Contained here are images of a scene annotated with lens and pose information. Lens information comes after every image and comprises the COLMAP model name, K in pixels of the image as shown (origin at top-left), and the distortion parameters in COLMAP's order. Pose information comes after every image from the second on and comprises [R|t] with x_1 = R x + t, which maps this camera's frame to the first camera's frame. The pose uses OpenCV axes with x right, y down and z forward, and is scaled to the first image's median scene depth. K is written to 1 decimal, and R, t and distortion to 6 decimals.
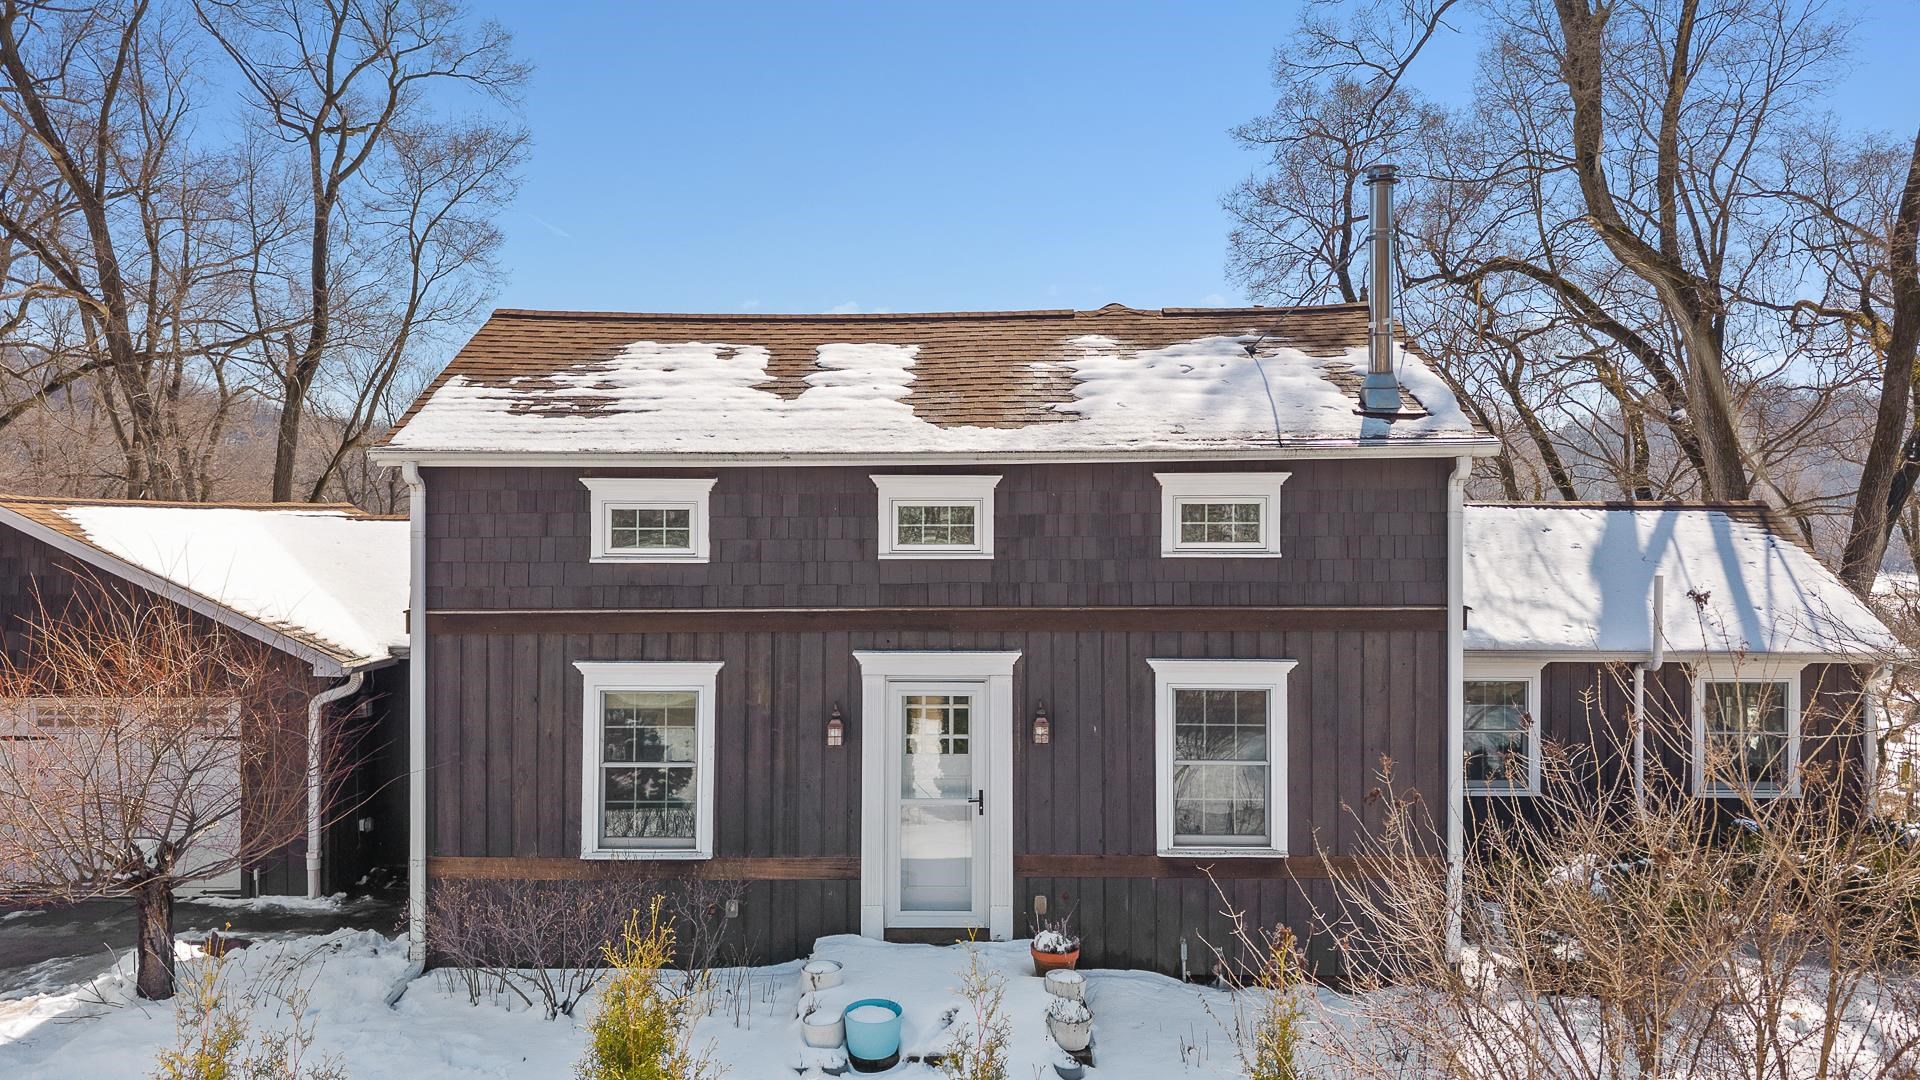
lens RADIAL K [[1303.3, 0, 960.0], [0, 1303.3, 540.0], [0, 0, 1]] dist [0.026411, -0.086568]
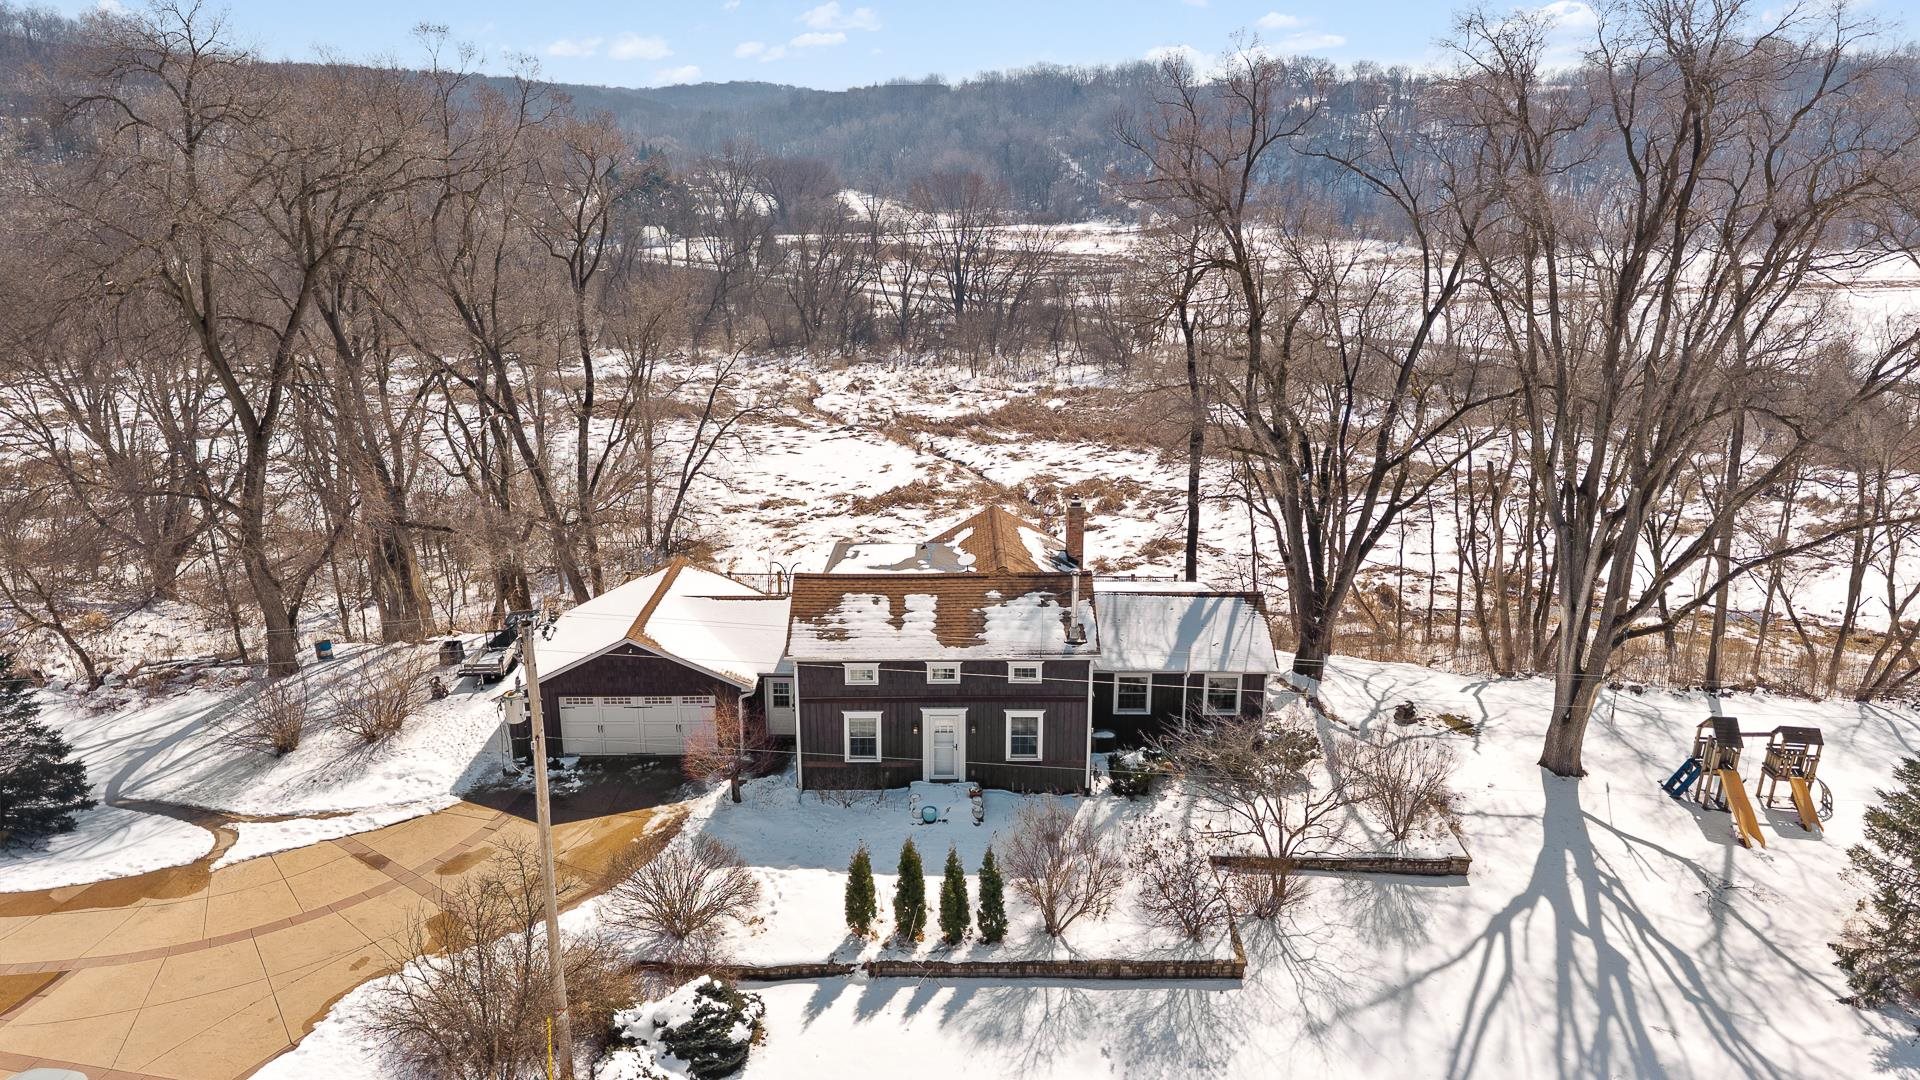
lens RADIAL K [[1290.8, 0, 956.0], [0, 1290.8, 537.6], [0, 0, 1]] dist [0.041327, -0.036235]
pose [[0.999993, -0.000984, 0.003694, 0.002684], [-0.000106, 0.958815, 0.284033, -1.330890], [-0.003822, -0.284031, 0.958807, -2.192081]]
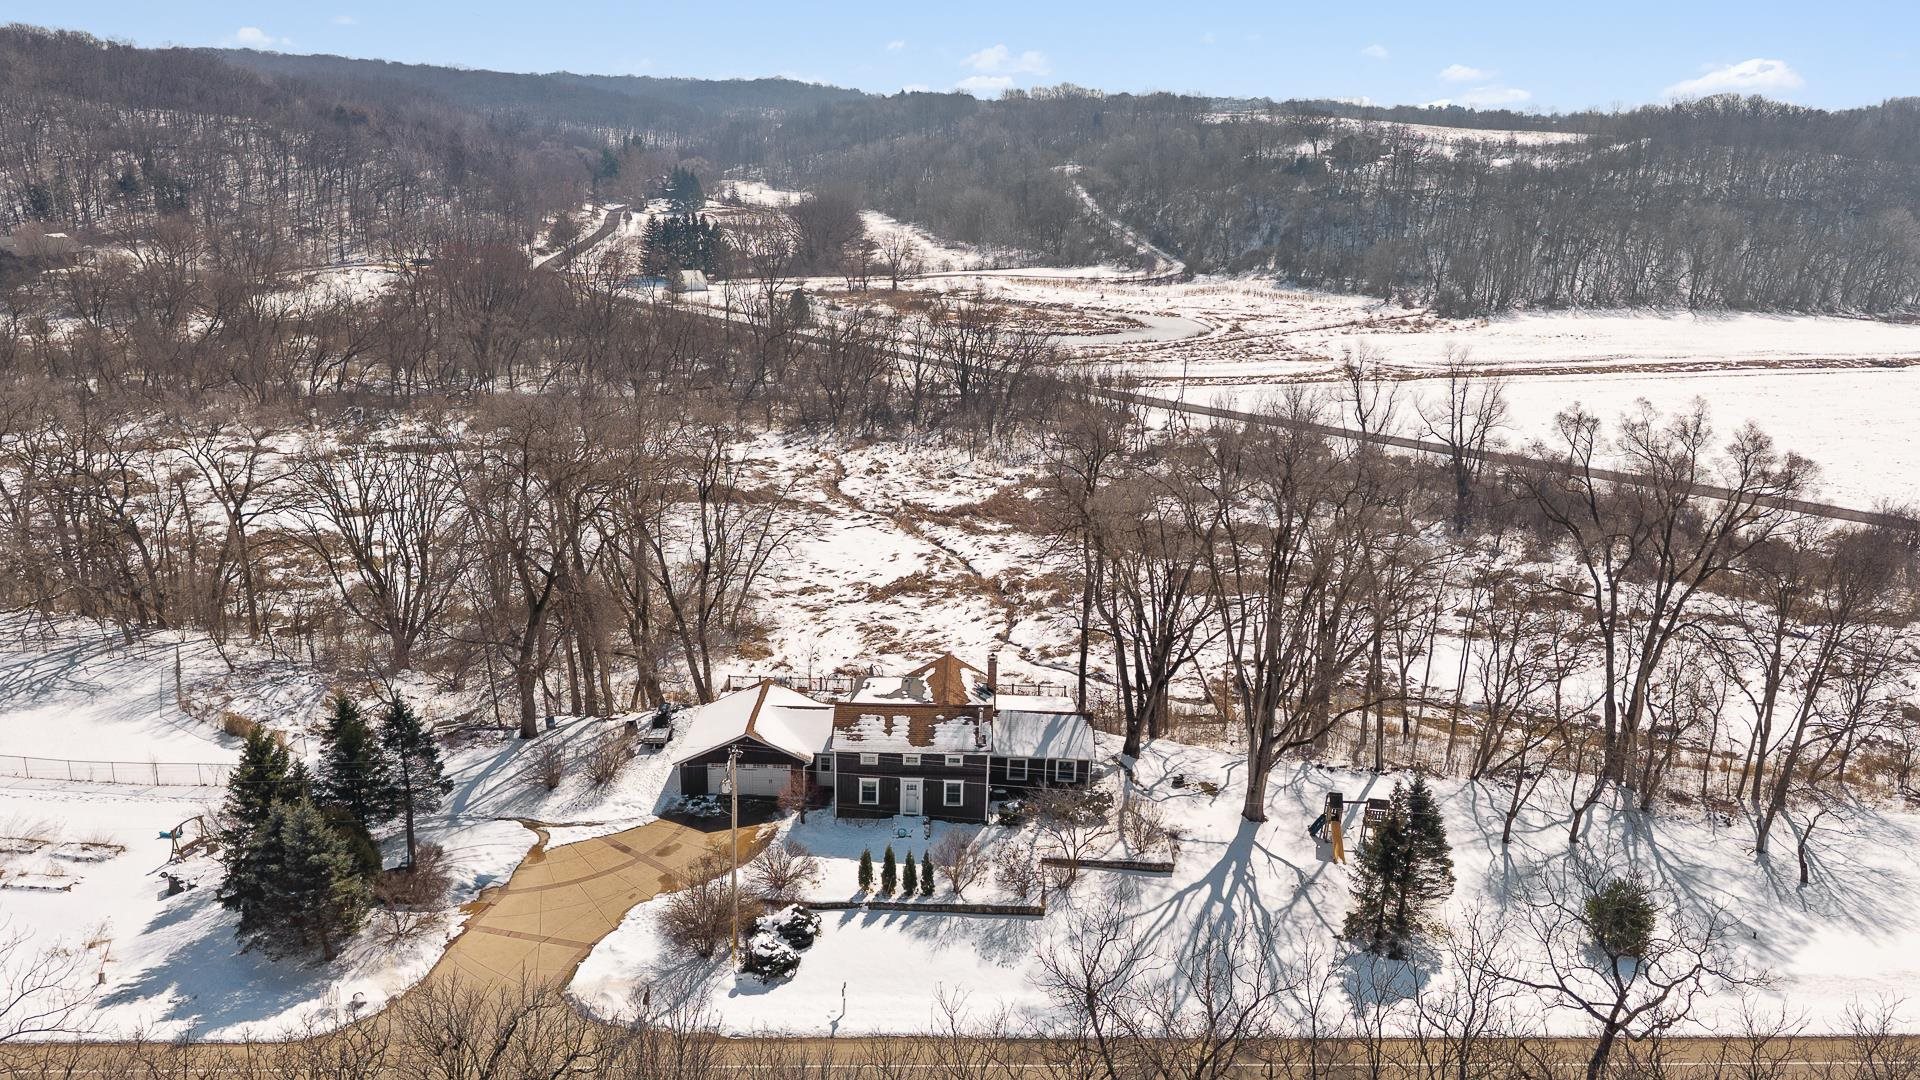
lens RADIAL K [[1350.6, 0, 960.0], [0, 1350.6, 540.0], [0, 0, 1]] dist [0.081278, 0.000128]
pose [[0.999622, 0.026362, -0.007796, 0.253431], [-0.022921, 0.955813, 0.293082, -3.127297], [0.015178, -0.292792, 0.956056, -5.308532]]
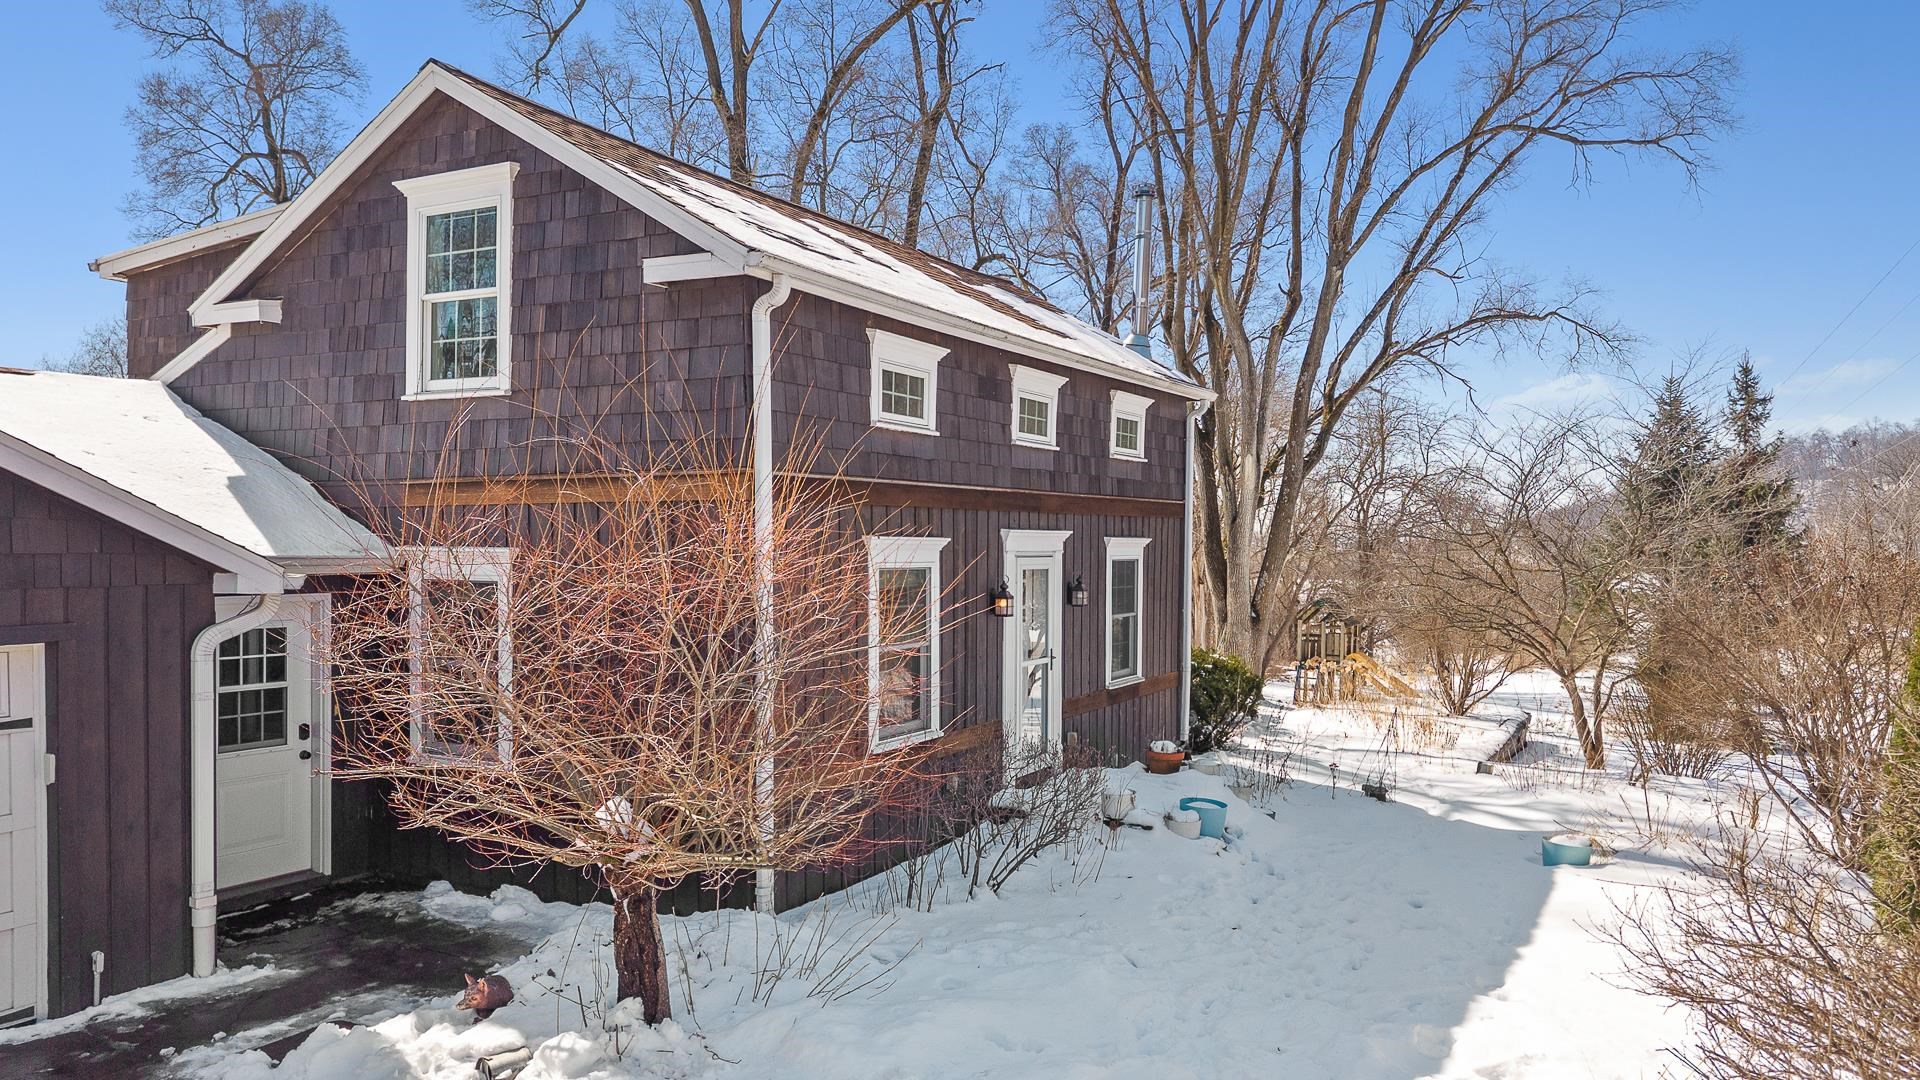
lens RADIAL K [[1320.5, 0, 959.3], [0, 1320.5, 581.6], [0, 0, 1]] dist [0.044427, -0.056908]
pose [[0.479851, -0.024443, 0.877009, -1.031480], [-0.009752, 0.999401, 0.033190, 0.091561], [-0.877296, -0.024479, 0.479326, 0.507554]]
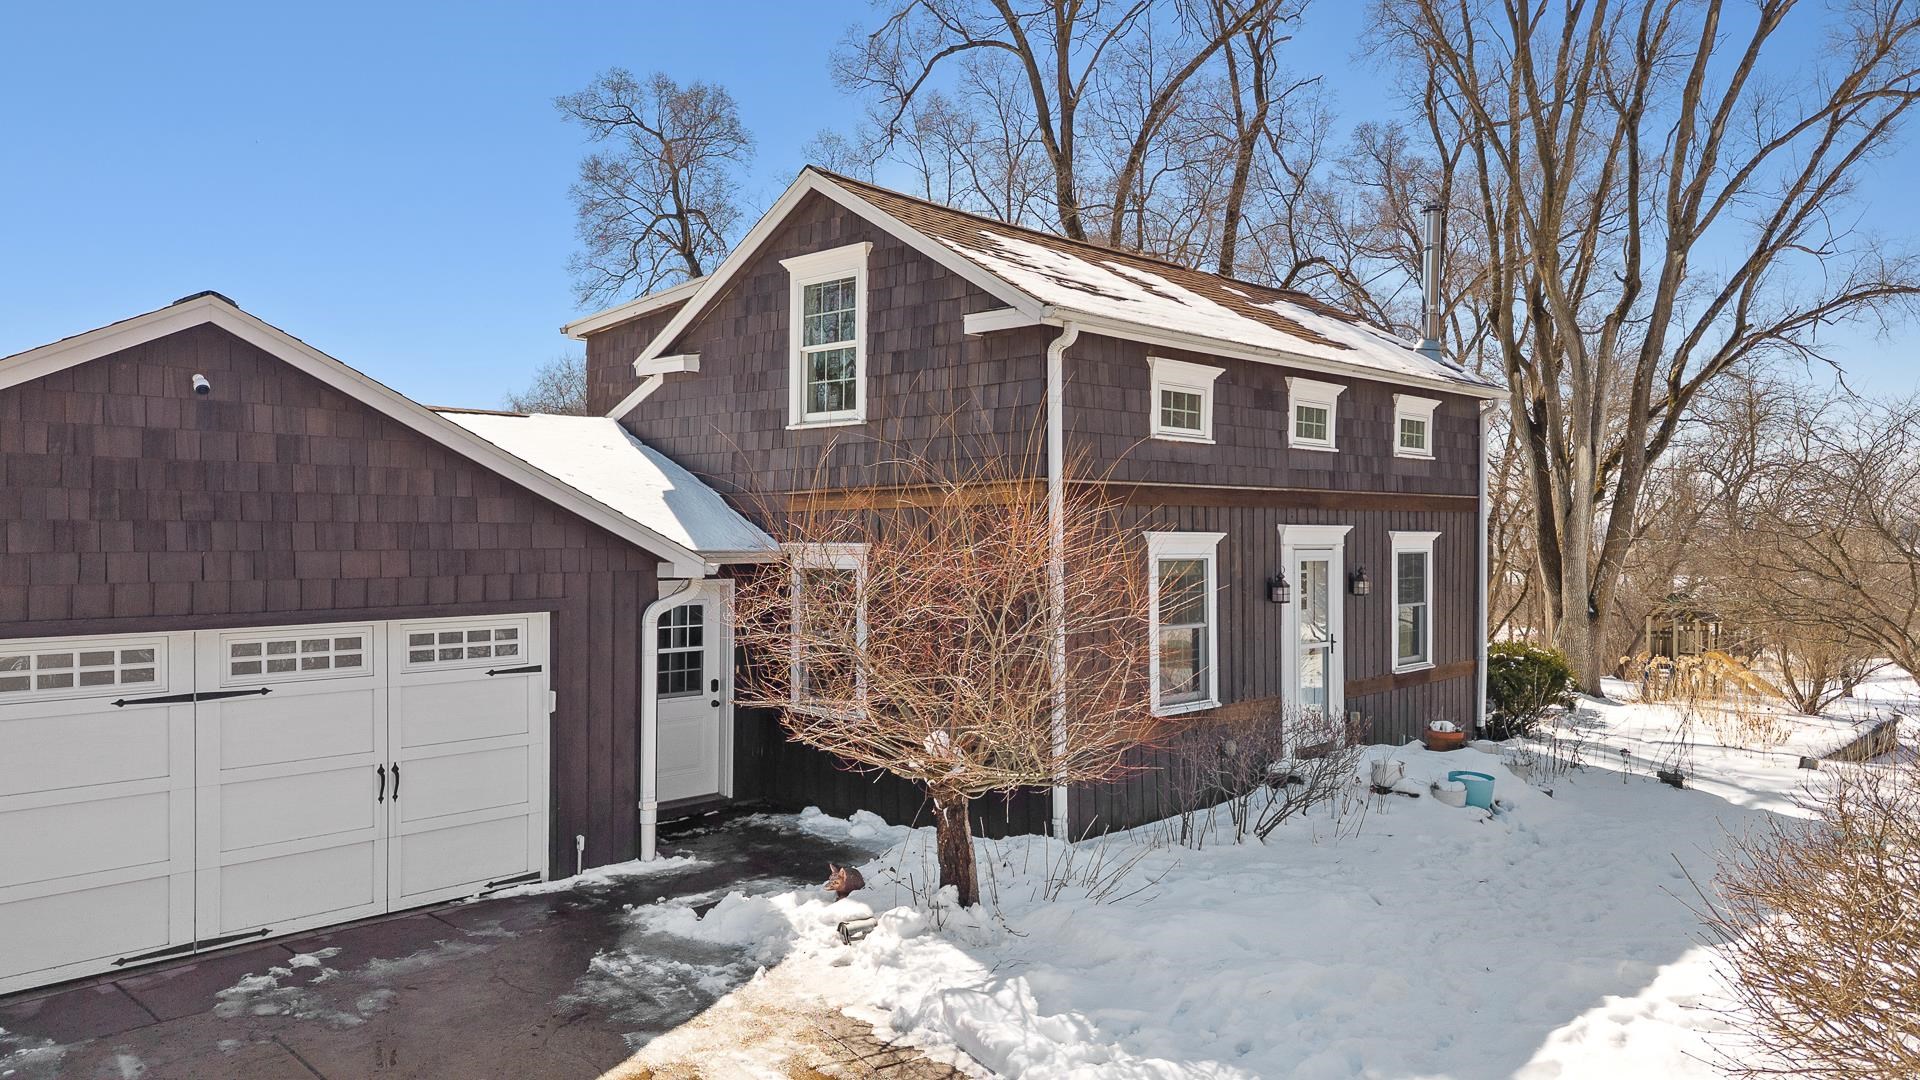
lens RADIAL K [[1292.4, 0, 960.0], [0, 1292.4, 540.0], [0, 0, 1]] dist [0.081796, -0.131236]
pose [[0.687518, -0.002462, 0.726163, -1.133898], [-0.001480, 0.999987, 0.004792, 0.093293], [-0.726166, -0.004369, 0.687506, 0.388481]]
